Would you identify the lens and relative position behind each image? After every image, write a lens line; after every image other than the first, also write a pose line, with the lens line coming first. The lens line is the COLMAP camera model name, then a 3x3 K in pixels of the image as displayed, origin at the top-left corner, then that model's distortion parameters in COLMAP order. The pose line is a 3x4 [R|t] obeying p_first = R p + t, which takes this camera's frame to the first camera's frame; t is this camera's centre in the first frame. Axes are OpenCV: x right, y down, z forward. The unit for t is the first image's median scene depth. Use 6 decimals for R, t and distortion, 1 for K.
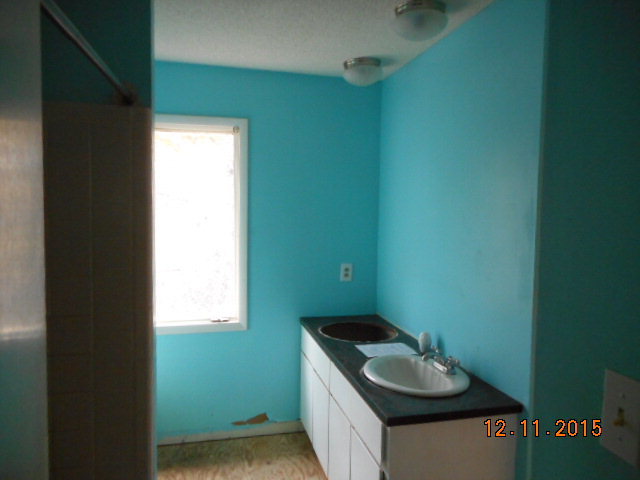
lens RADIAL K [[480.9, 0, 319.8], [0, 480.9, 239.9], [0, 0, 1]] dist [0.004992, 0.010421]
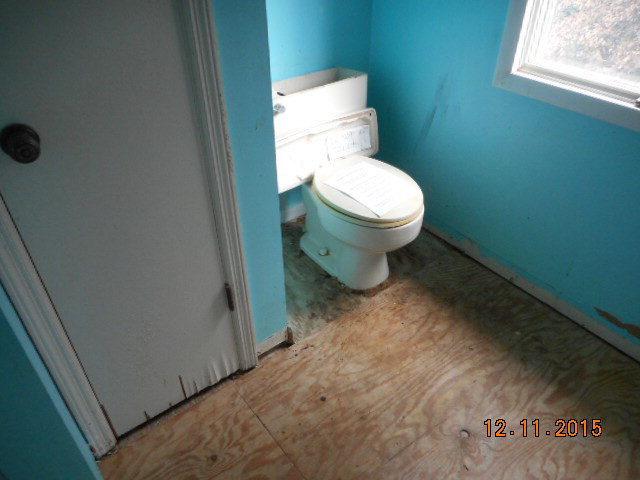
lens RADIAL K [[480.9, 0, 319.3], [0, 480.9, 239.2], [0, 0, 1]] dist [0.004992, 0.010421]
pose [[0.398765, 0.532813, -0.746389, 0.046958], [-0.044151, 0.824110, 0.564707, 0.046723], [0.915990, -0.192231, 0.352150, 0.607207]]
